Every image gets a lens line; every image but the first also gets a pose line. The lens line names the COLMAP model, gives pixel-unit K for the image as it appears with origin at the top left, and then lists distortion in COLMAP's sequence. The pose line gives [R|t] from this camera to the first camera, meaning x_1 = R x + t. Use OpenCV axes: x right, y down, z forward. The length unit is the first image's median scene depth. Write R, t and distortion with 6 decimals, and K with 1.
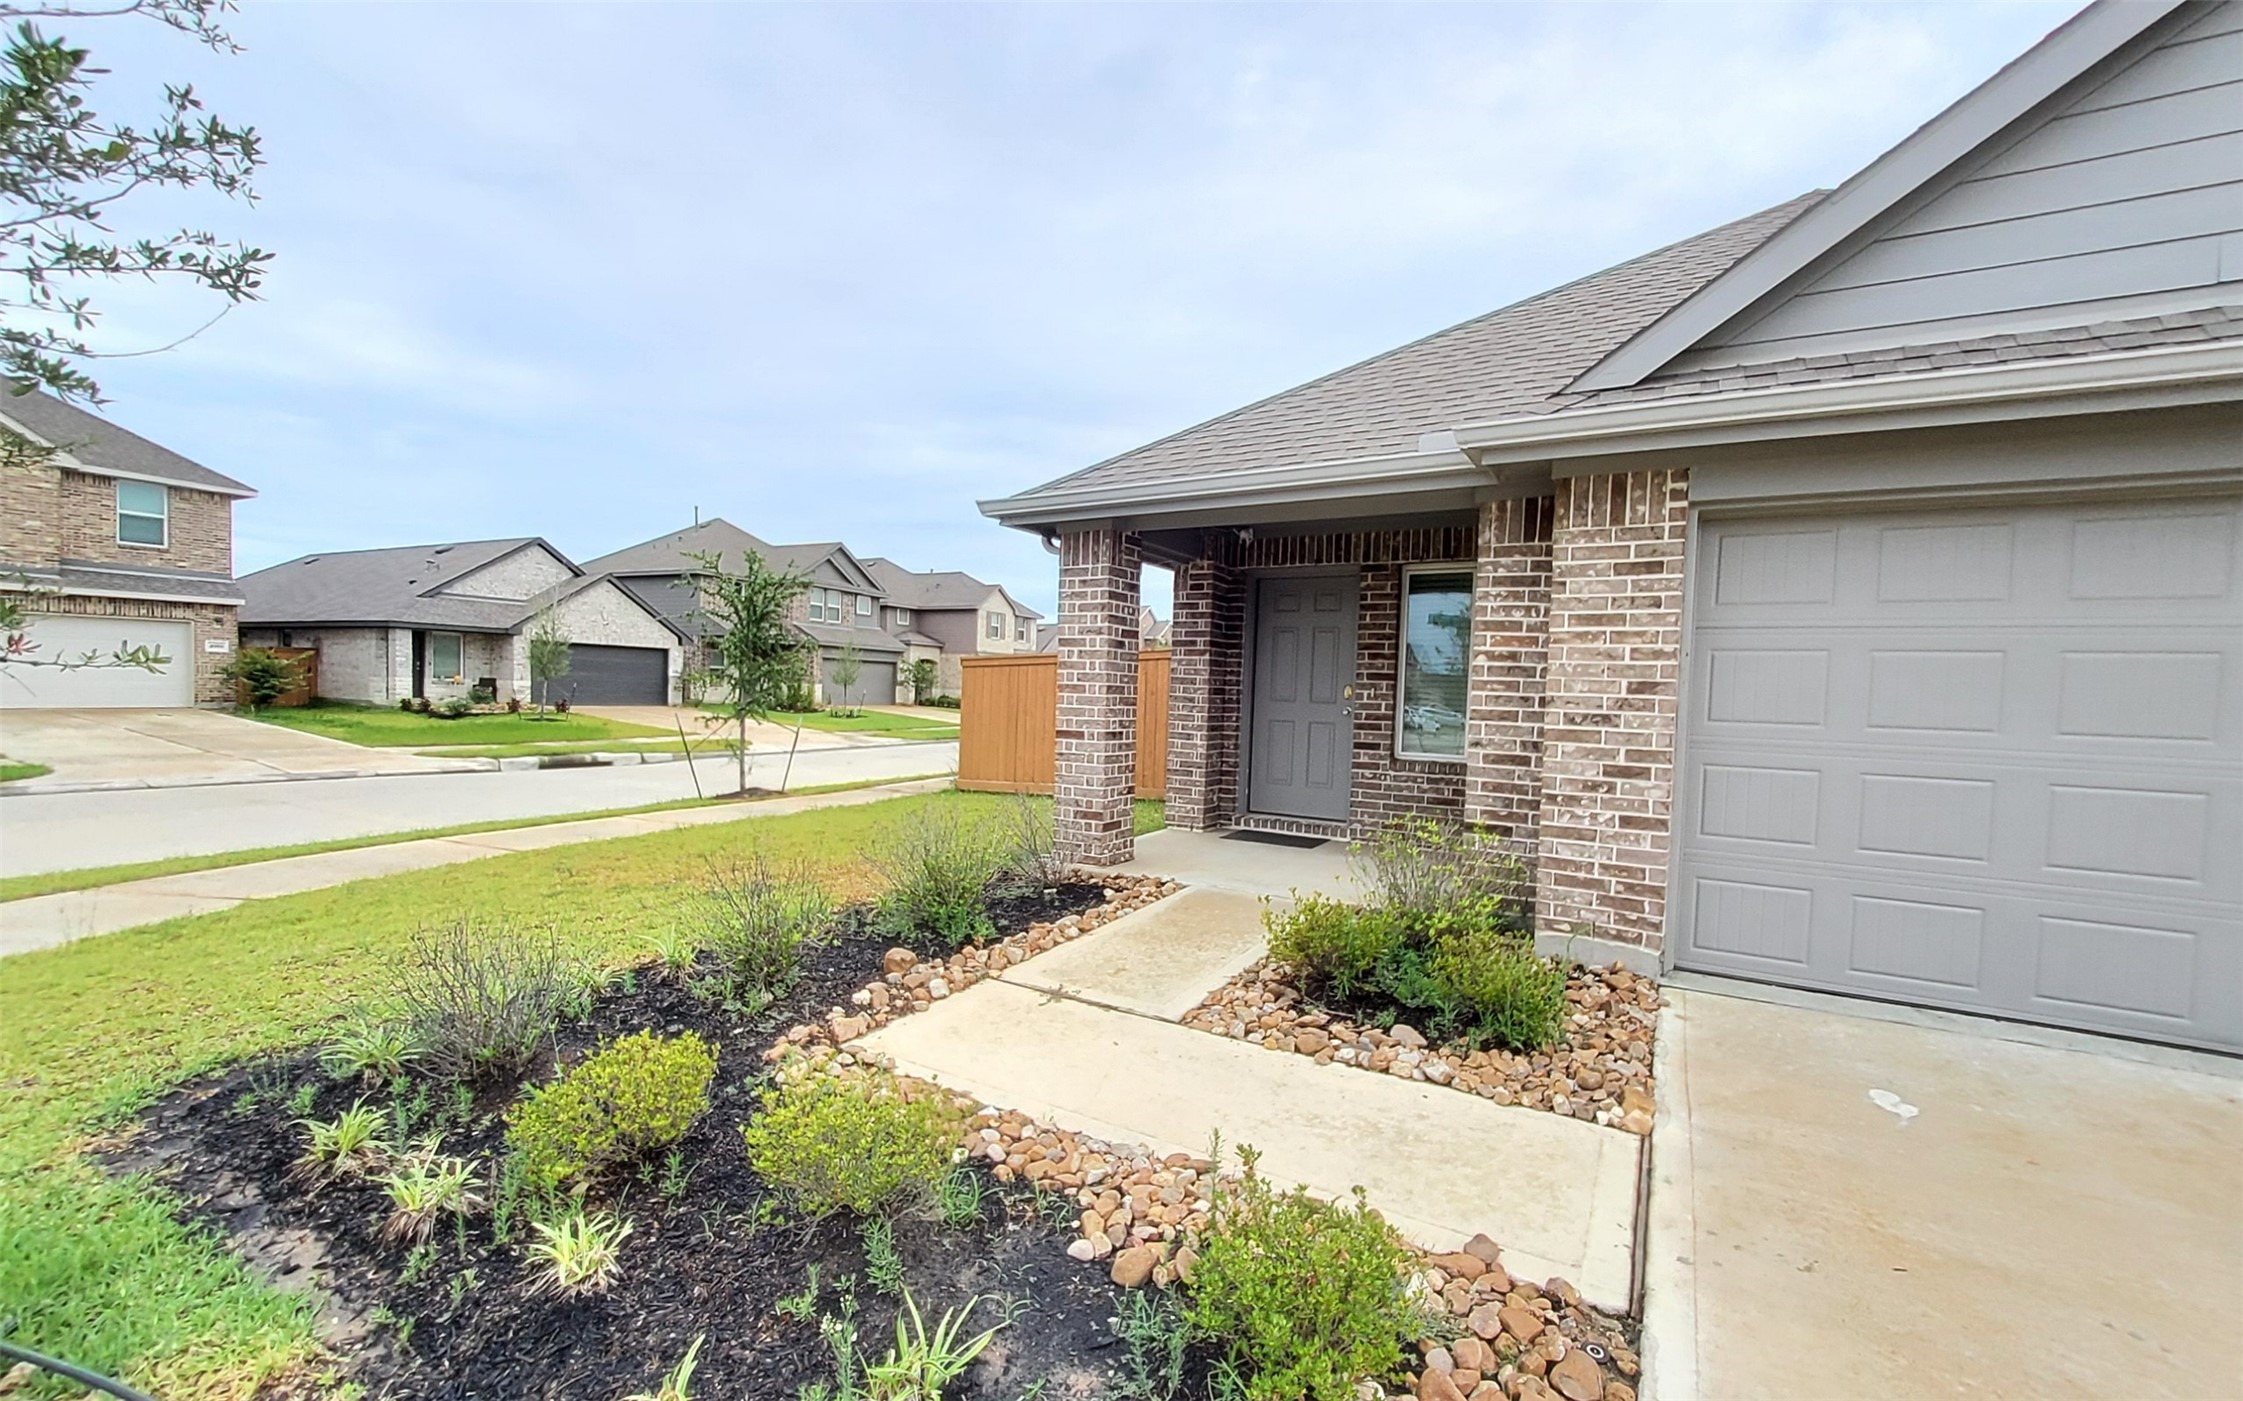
lens RADIAL K [[898.5, 0, 1153.0], [0, 898.5, 731.9], [0, 0, 1]] dist [0.018376, -0.019333]
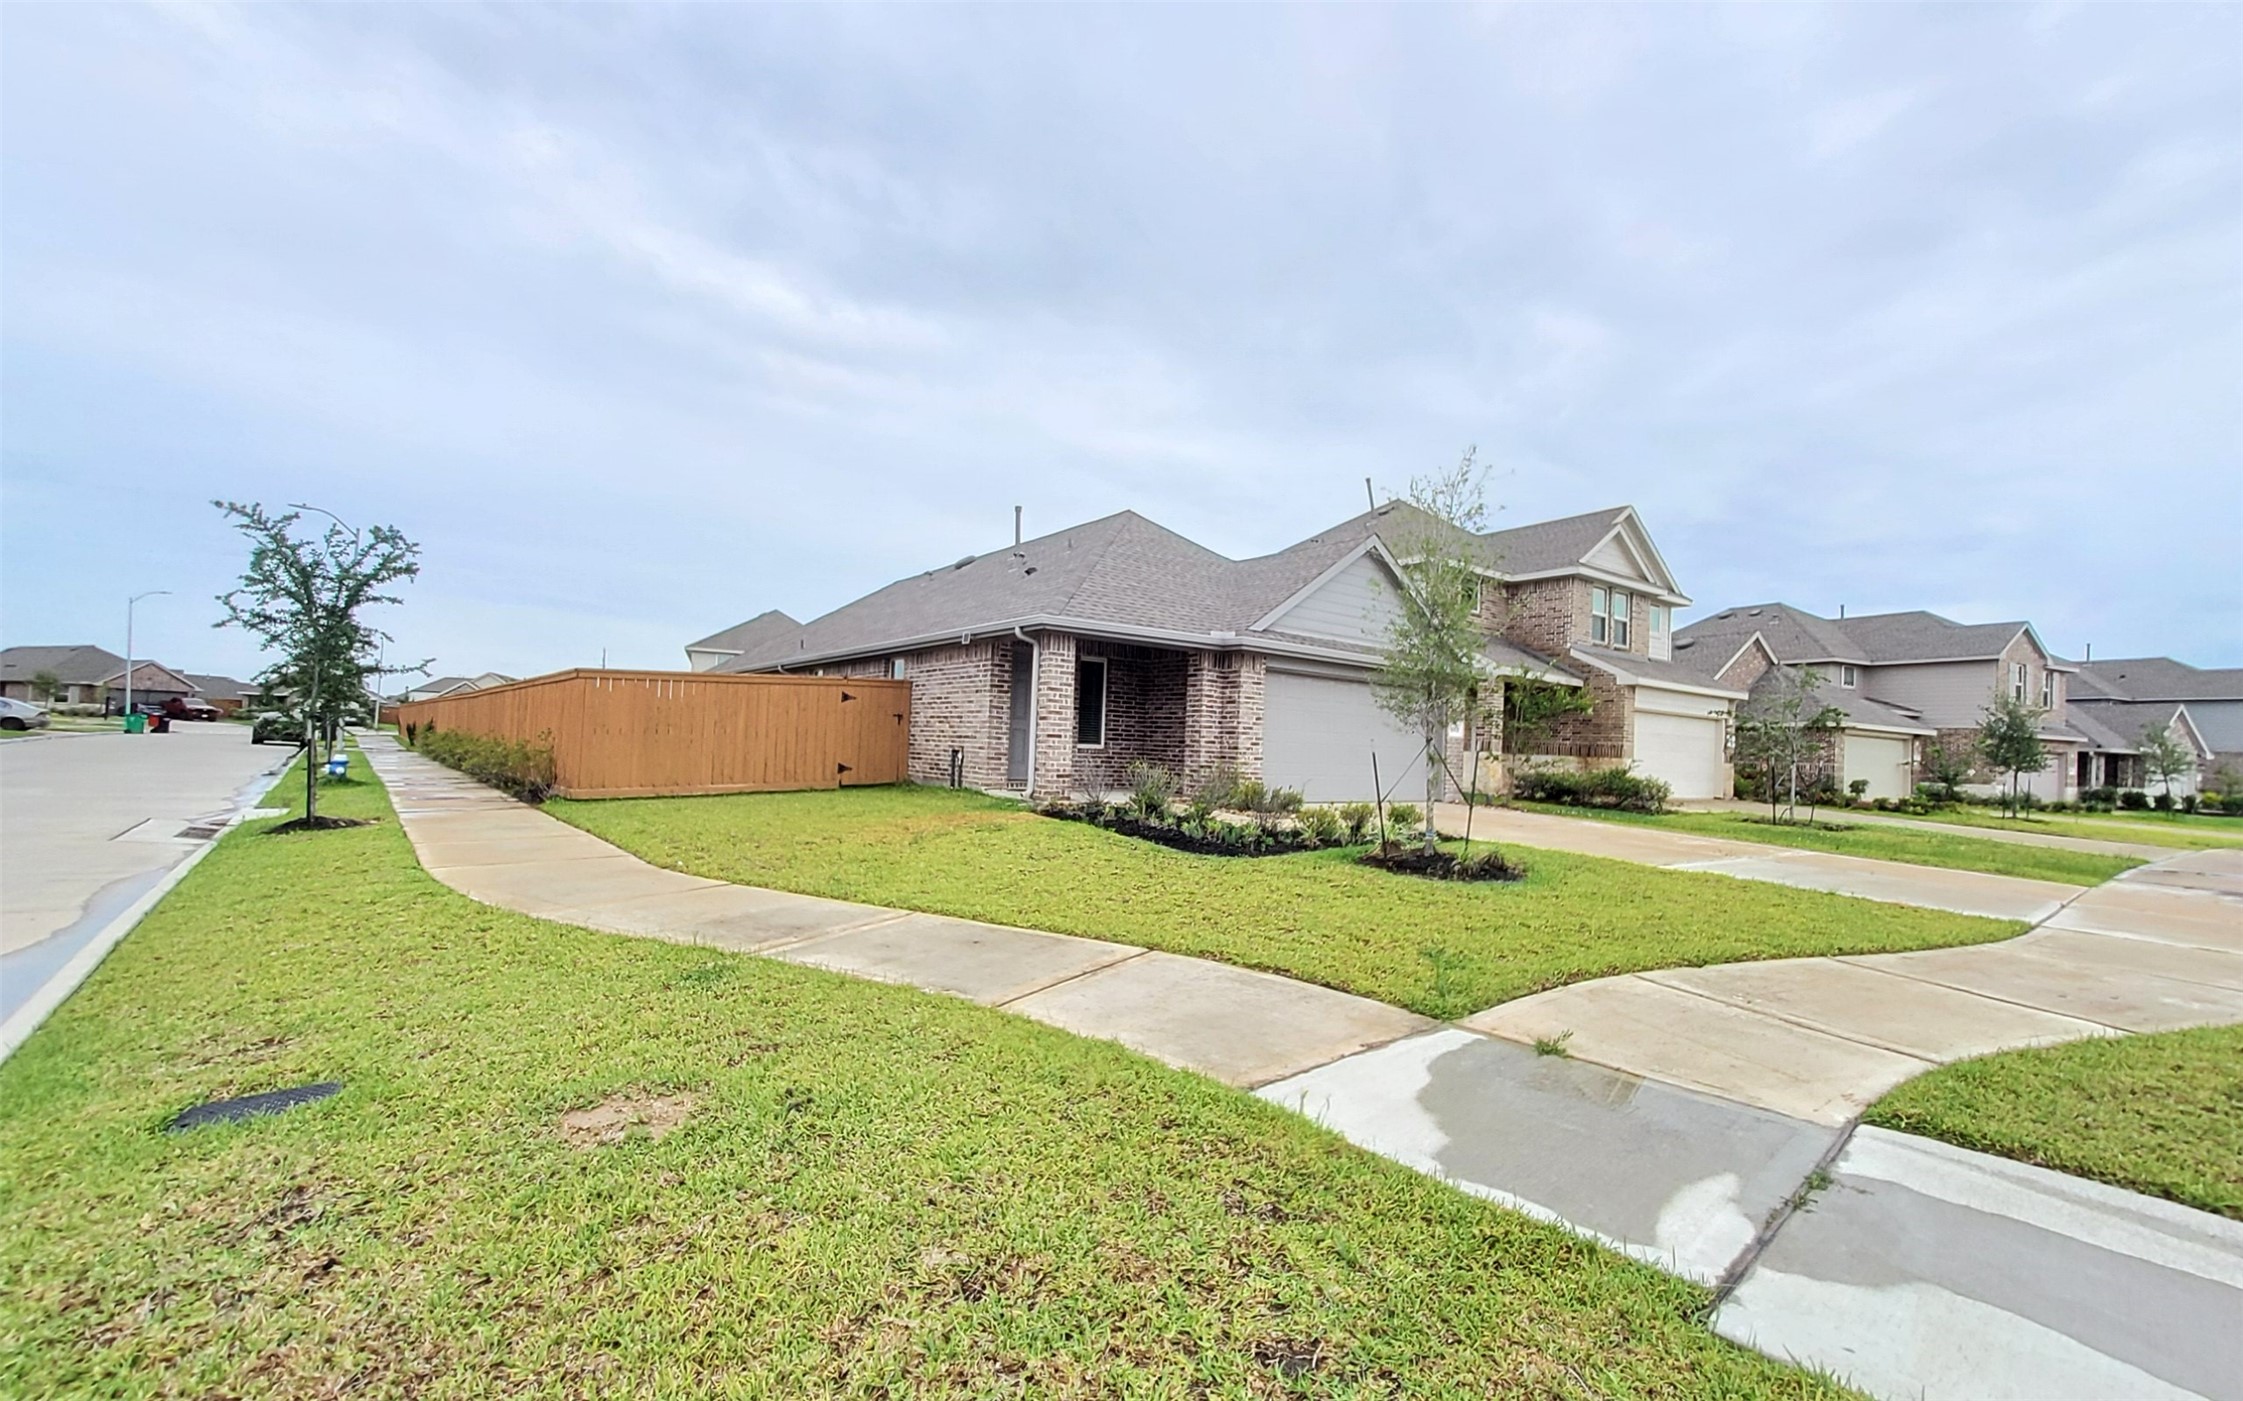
lens RADIAL K [[885.4, 0, 1126.5], [0, 885.4, 720.5], [0, 0, 1]] dist [0.007137, -0.010582]
pose [[0.399881, 0.008332, 0.916529, -2.350659], [0.014539, 0.999775, -0.015433, 0.000858], [-0.916452, 0.019497, 0.399669, 0.106414]]
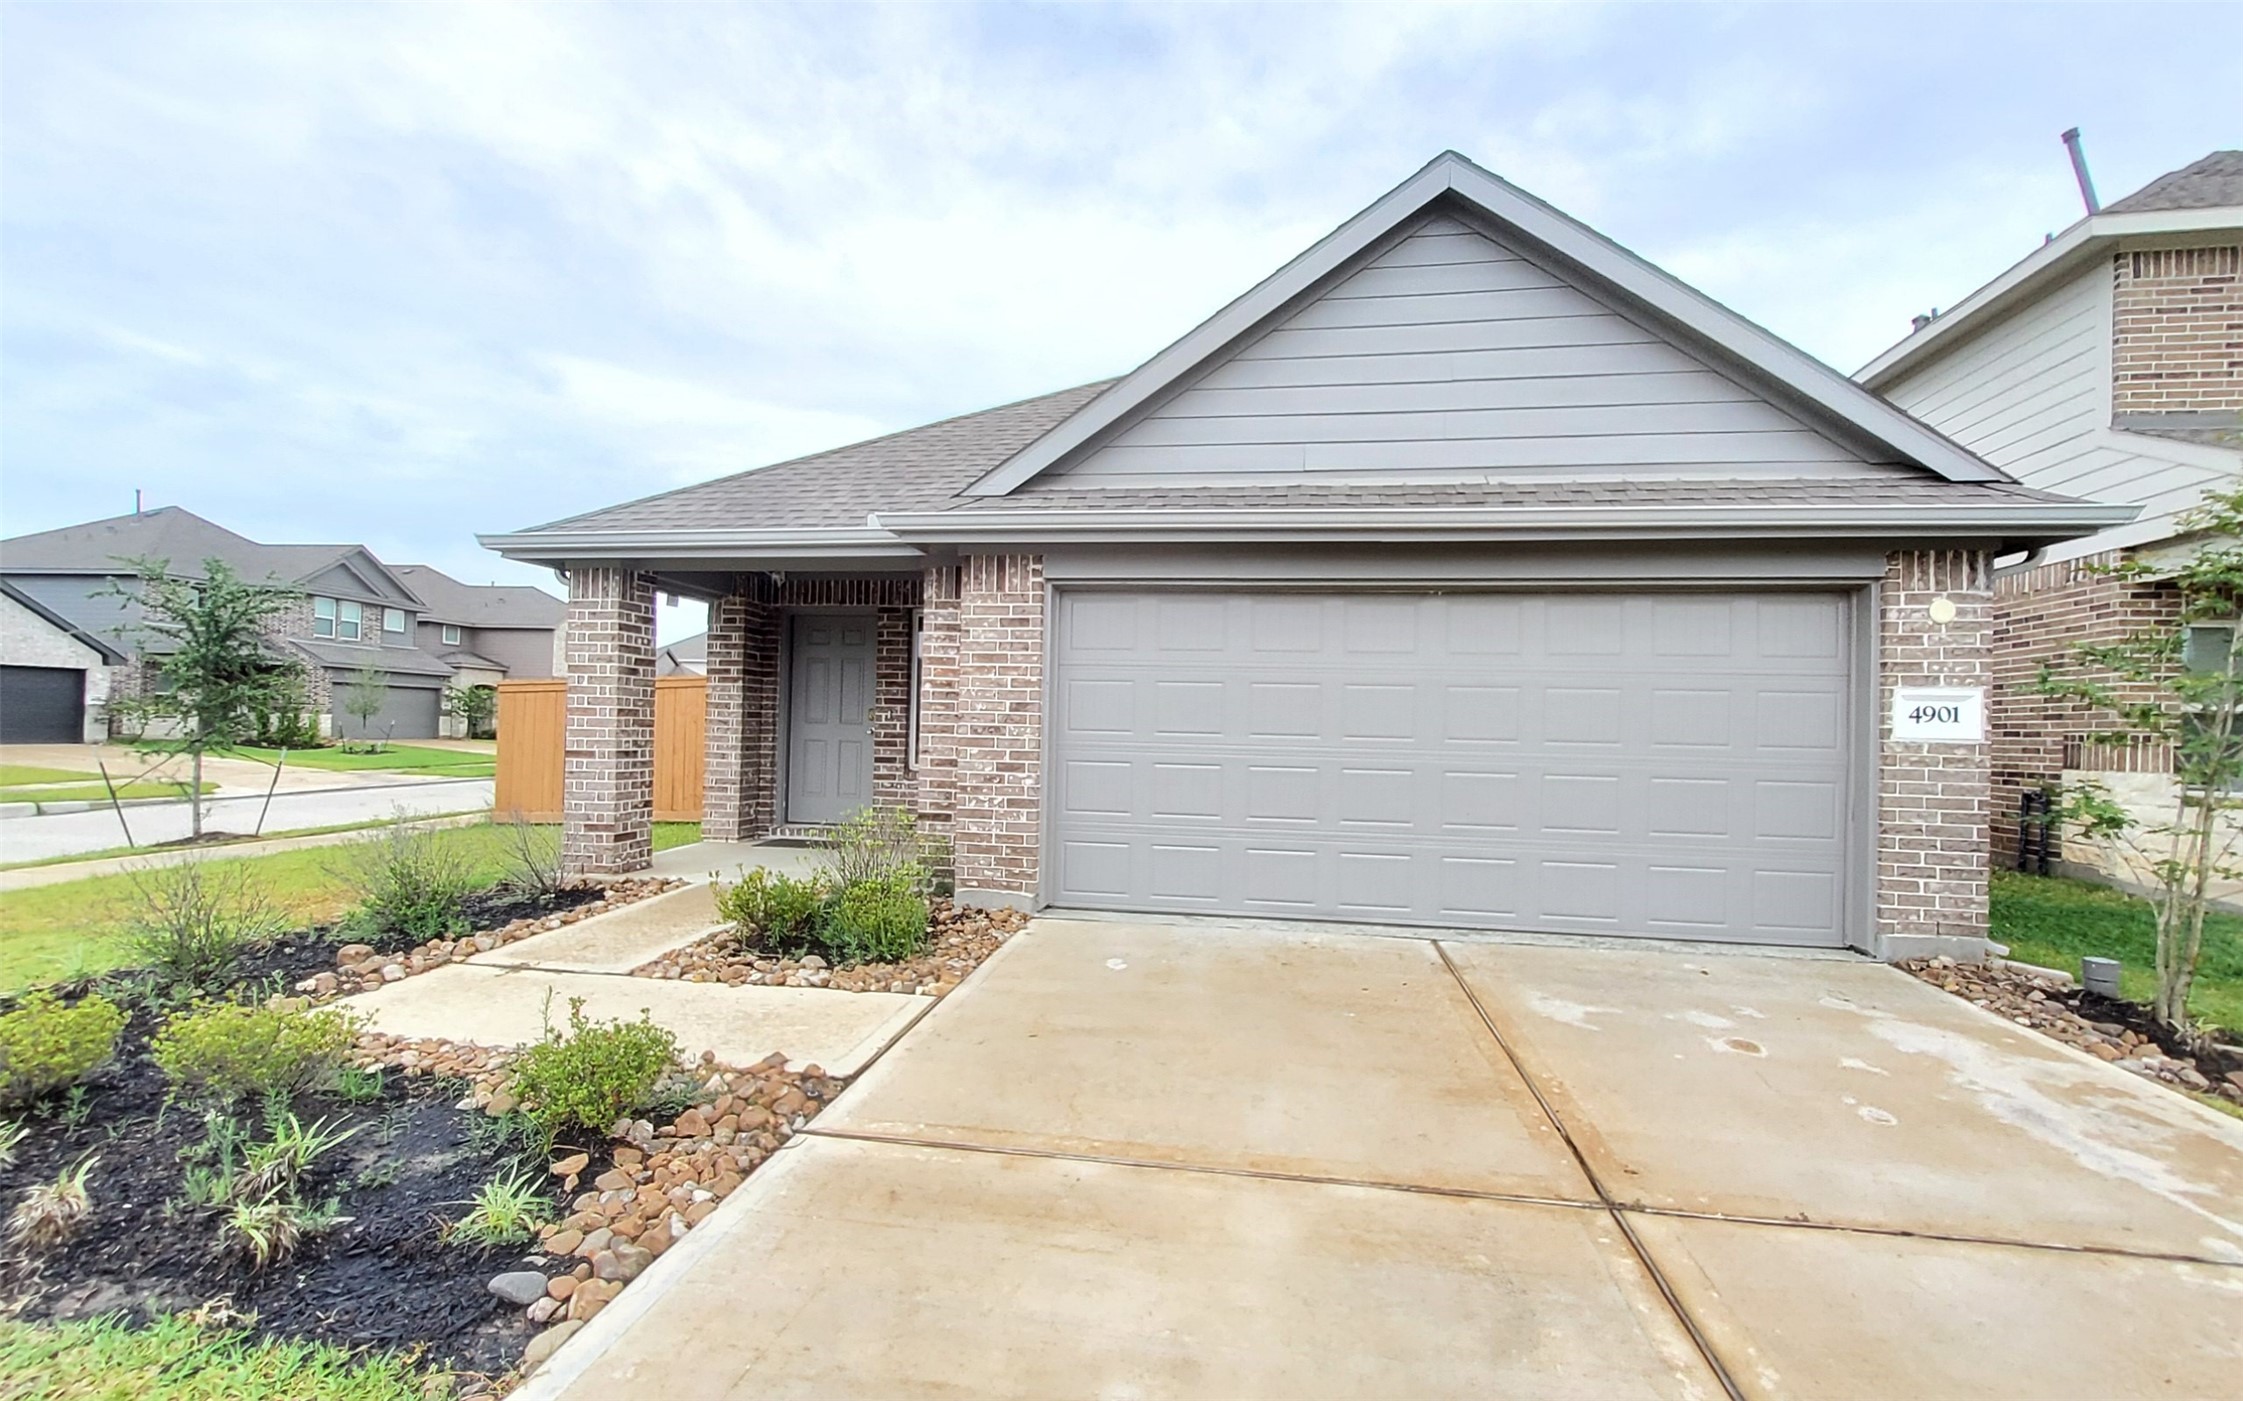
lens RADIAL K [[892.6, 0, 1142.2], [0, 892.6, 726.3], [0, 0, 1]] dist [0.003893, -0.005876]
pose [[0.928714, -0.010430, 0.370649, 0.176525], [0.024349, 0.999162, -0.032893, 0.027669], [-0.369995, 0.039573, 0.928190, -0.317674]]
